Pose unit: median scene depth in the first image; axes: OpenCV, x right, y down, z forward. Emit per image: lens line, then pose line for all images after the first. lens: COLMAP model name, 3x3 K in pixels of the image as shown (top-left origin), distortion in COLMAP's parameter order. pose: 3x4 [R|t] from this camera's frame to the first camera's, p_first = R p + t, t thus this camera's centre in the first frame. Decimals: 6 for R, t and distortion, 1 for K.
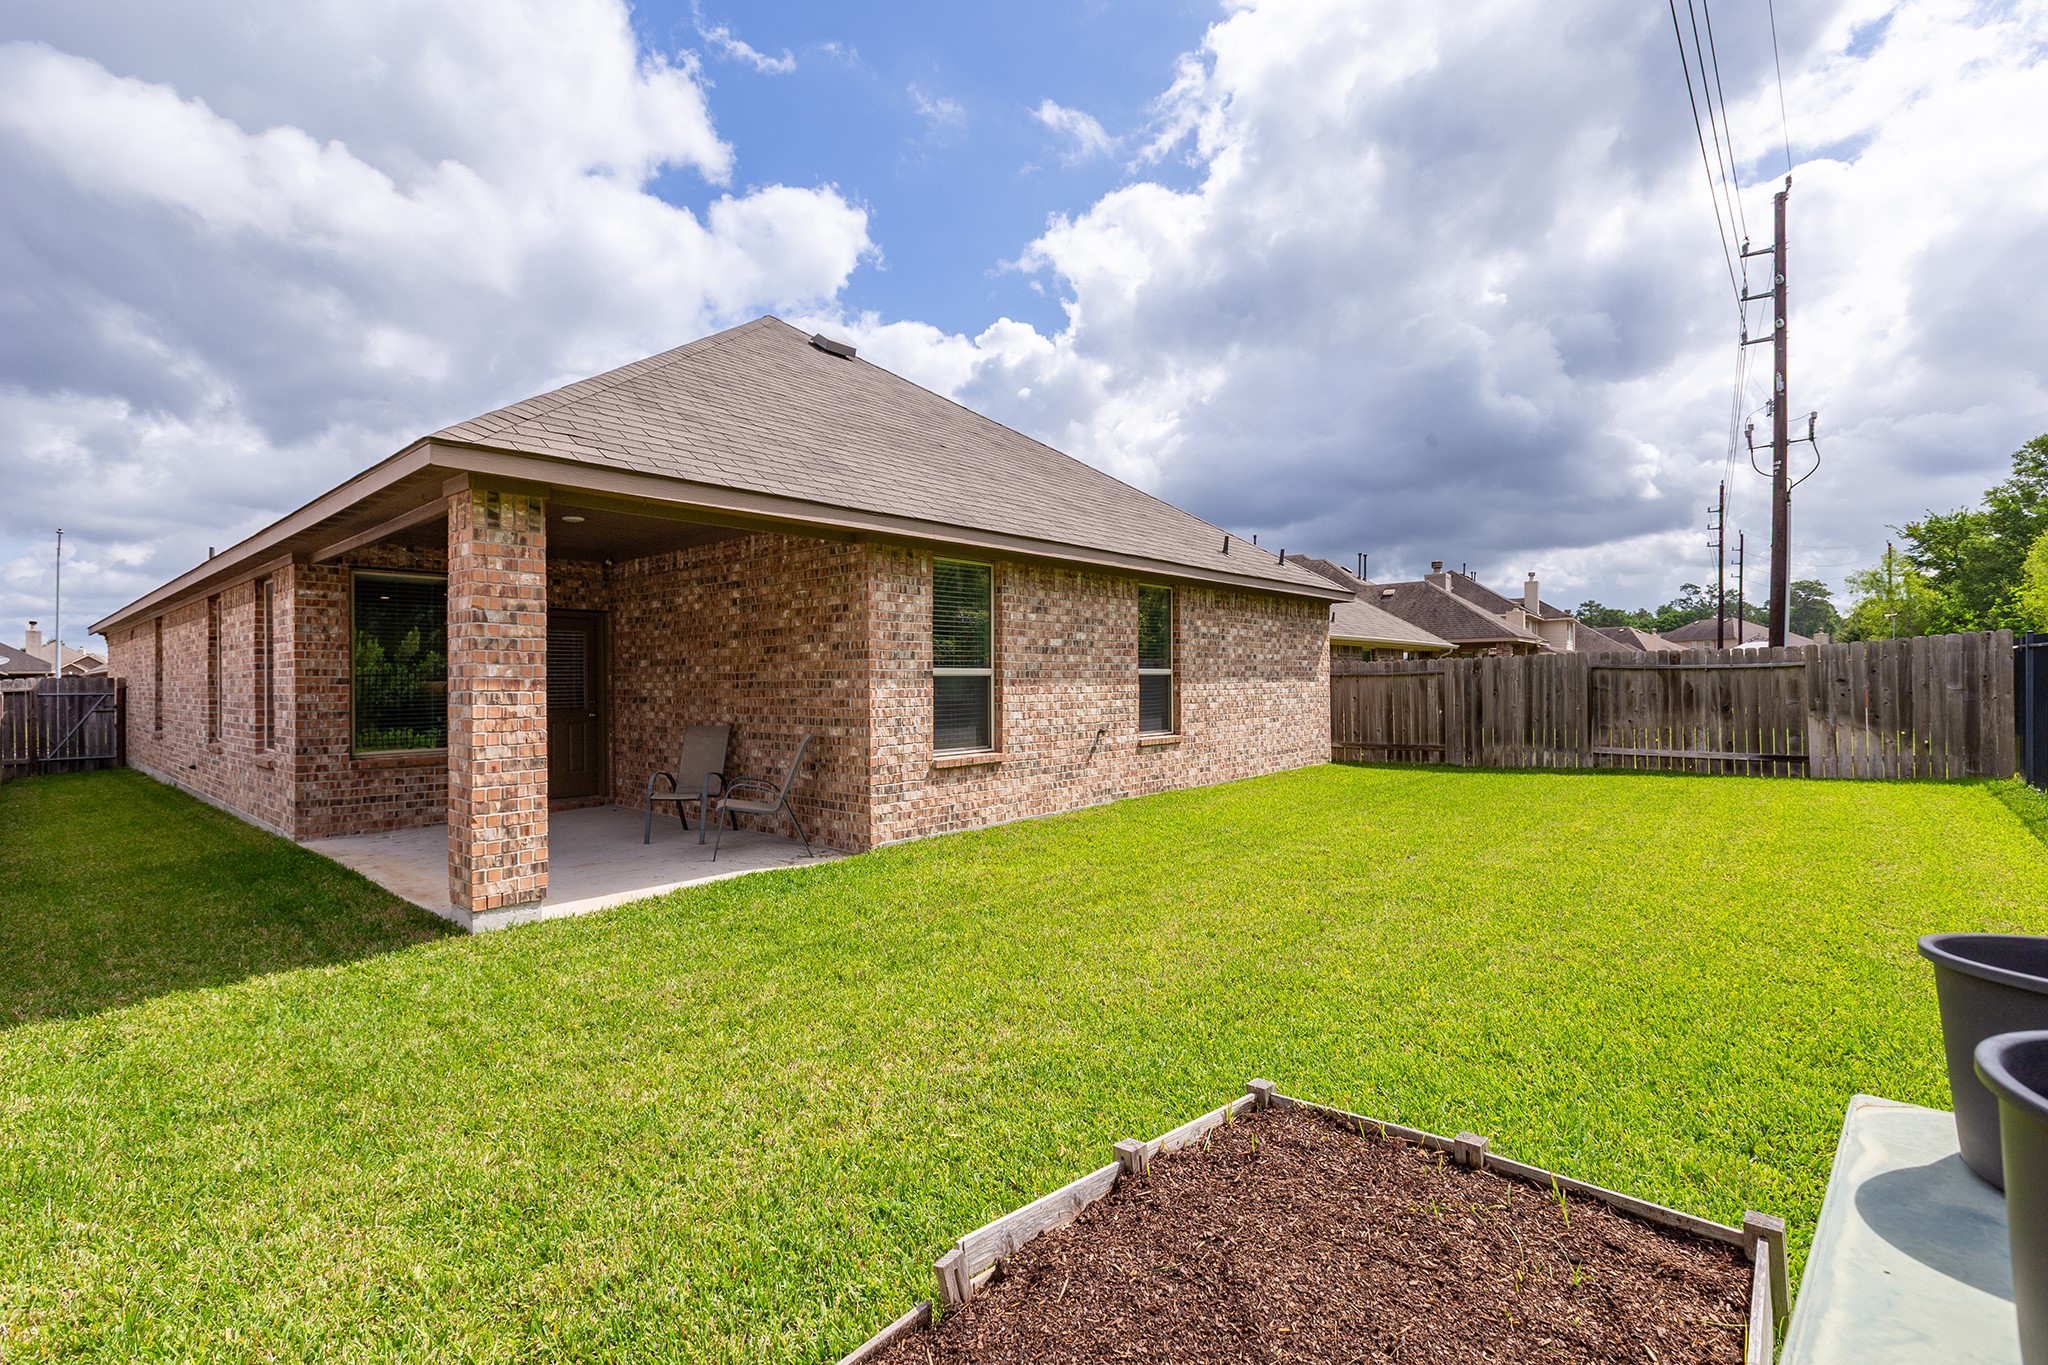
lens RADIAL K [[918.8, 0, 1018.5], [0, 918.8, 679.6], [0, 0, 1]] dist [0.000001, 0.000008]
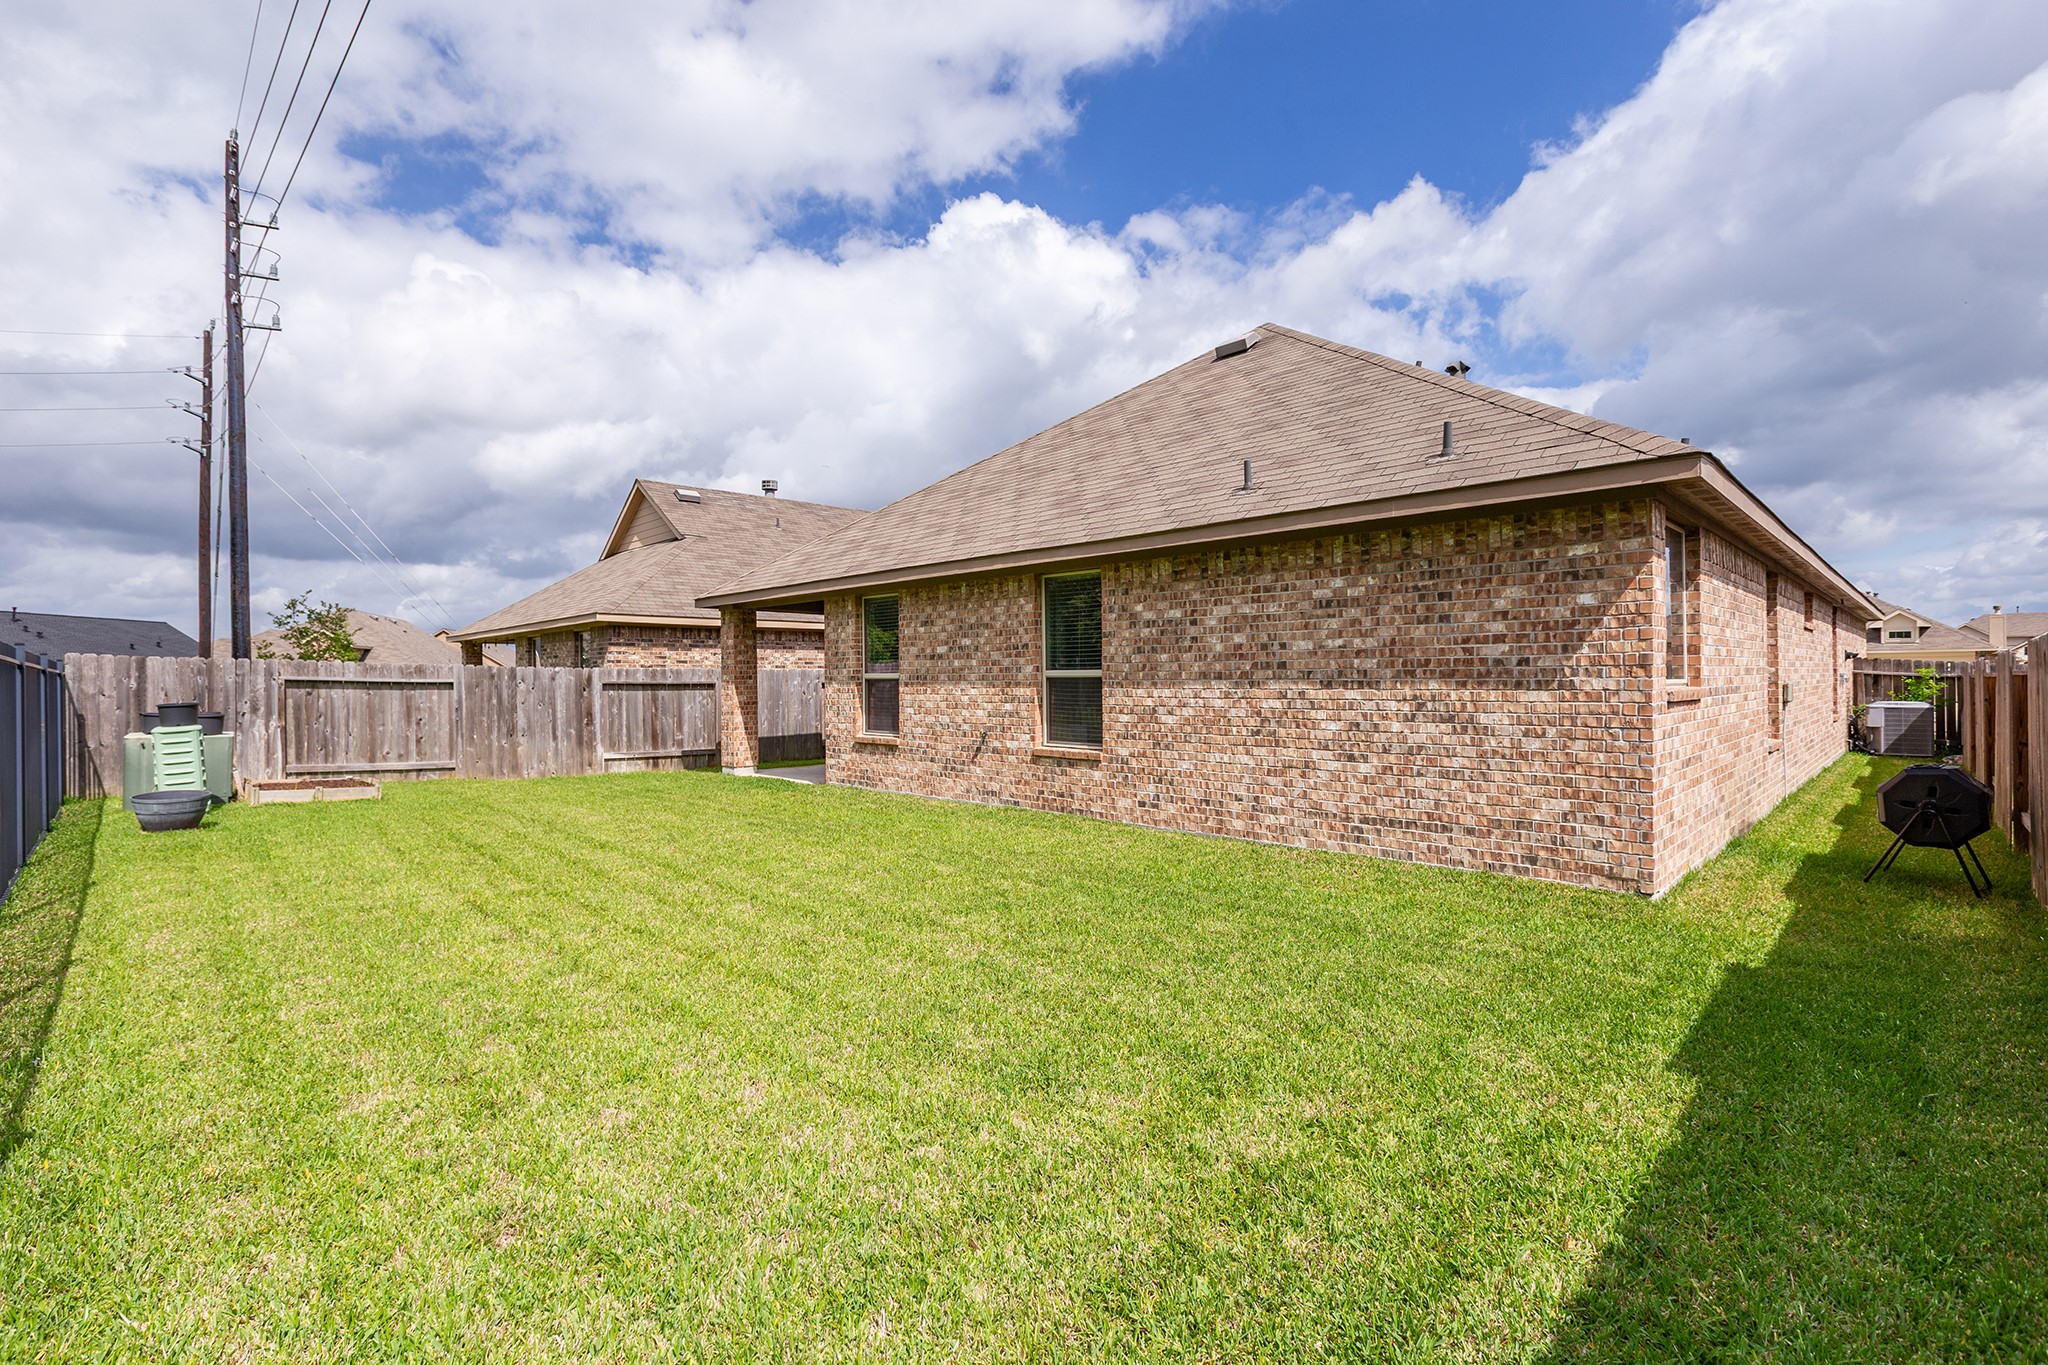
lens RADIAL K [[918.8, 0, 1009.0], [0, 918.8, 679.2], [0, 0, 1]] dist [0.000001, 0.000008]
pose [[-0.076657, 0.009545, -0.997012, 1.076614], [0.007027, 0.999935, 0.009033, -0.012291], [0.997033, -0.006313, -0.076719, 1.075255]]
